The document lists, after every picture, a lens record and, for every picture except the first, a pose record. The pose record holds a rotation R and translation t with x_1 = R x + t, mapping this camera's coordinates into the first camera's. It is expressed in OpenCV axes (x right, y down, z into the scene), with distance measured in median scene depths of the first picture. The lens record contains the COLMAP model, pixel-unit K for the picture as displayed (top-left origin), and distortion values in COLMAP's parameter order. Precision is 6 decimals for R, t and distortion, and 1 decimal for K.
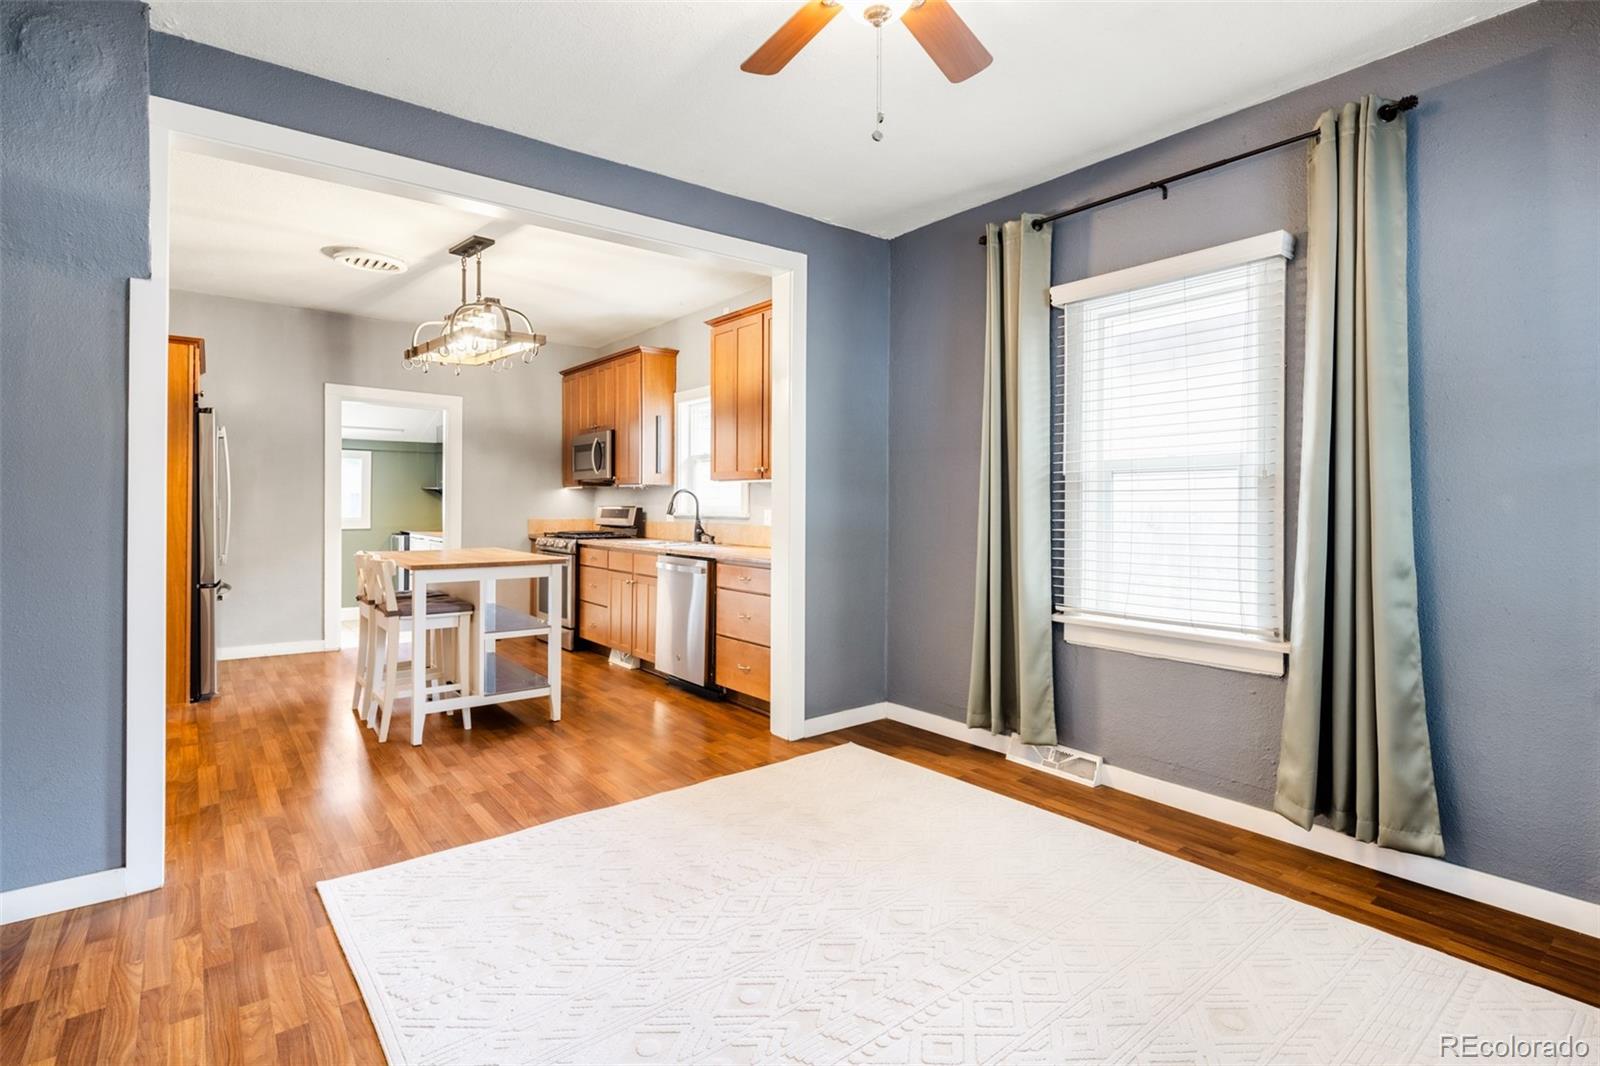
lens RADIAL K [[782.1, 0, 792.9], [0, 782.1, 507.1], [0, 0, 1]] dist [0.007737, -0.004411]
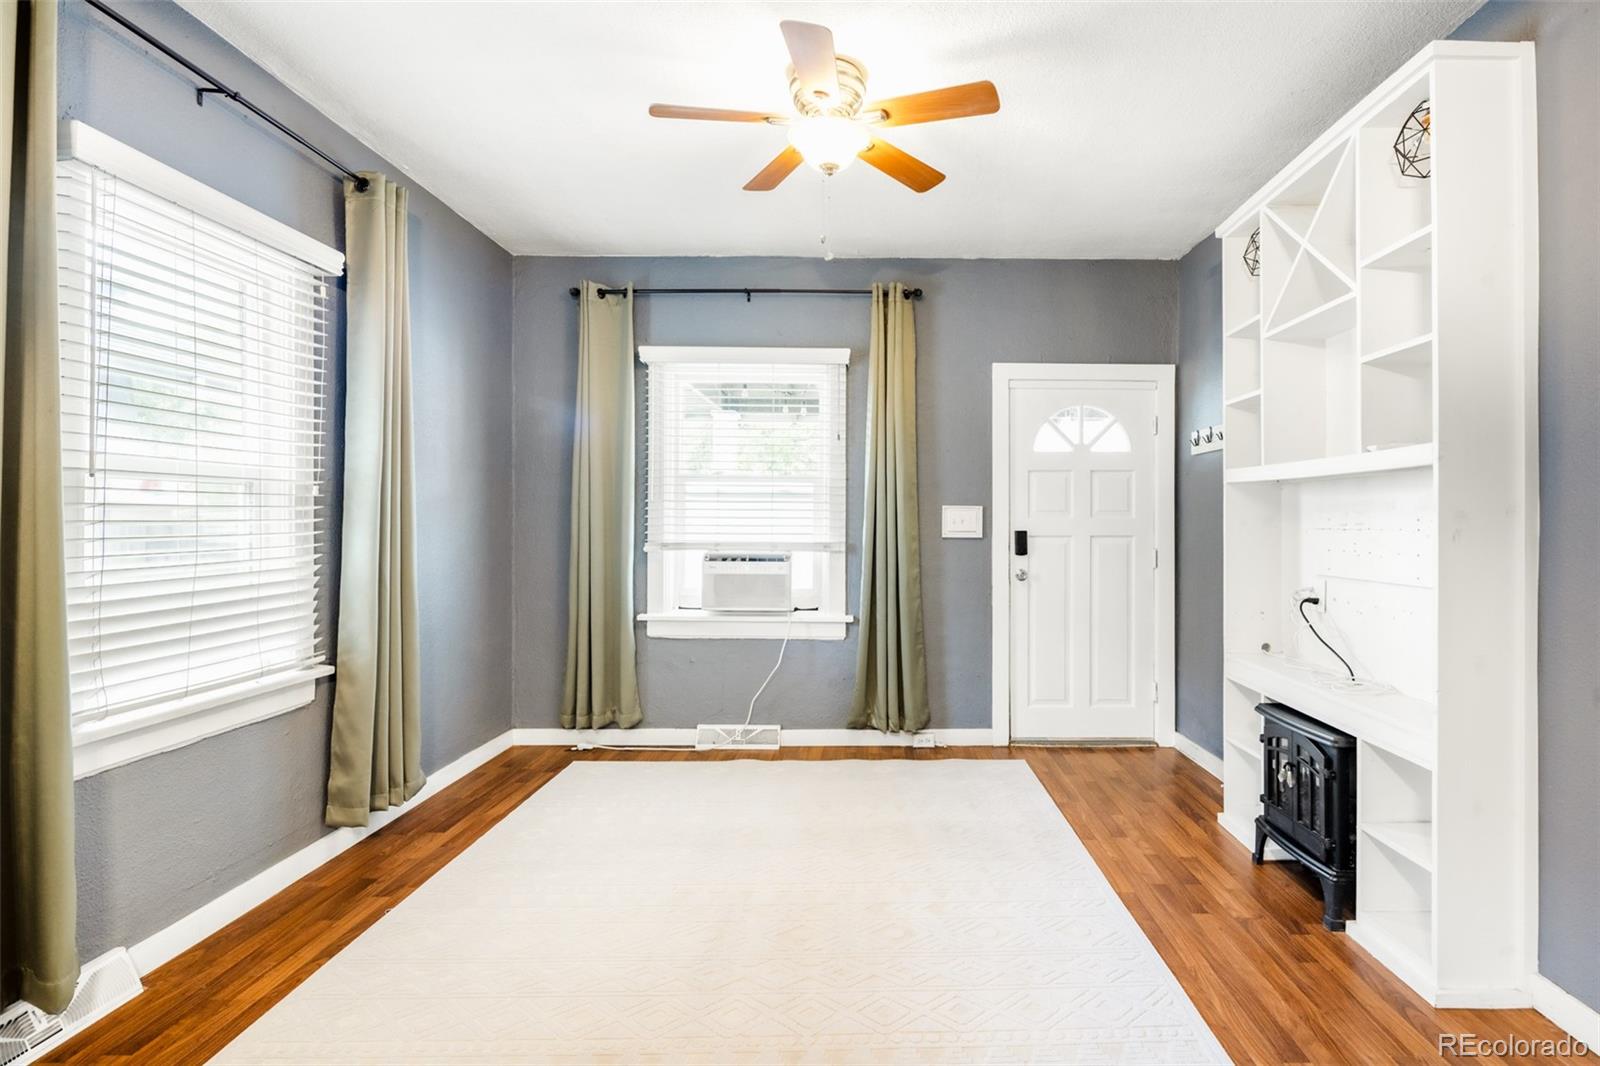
lens RADIAL K [[782.1, 0, 877.5], [0, 782.1, 525.1], [0, 0, 1]] dist [0.007737, -0.004411]
pose [[-0.794049, -0.008098, 0.607800, -0.364288], [-0.001003, 0.999927, 0.012012, -0.011947], [-0.607853, 0.008929, -0.793999, 0.935655]]
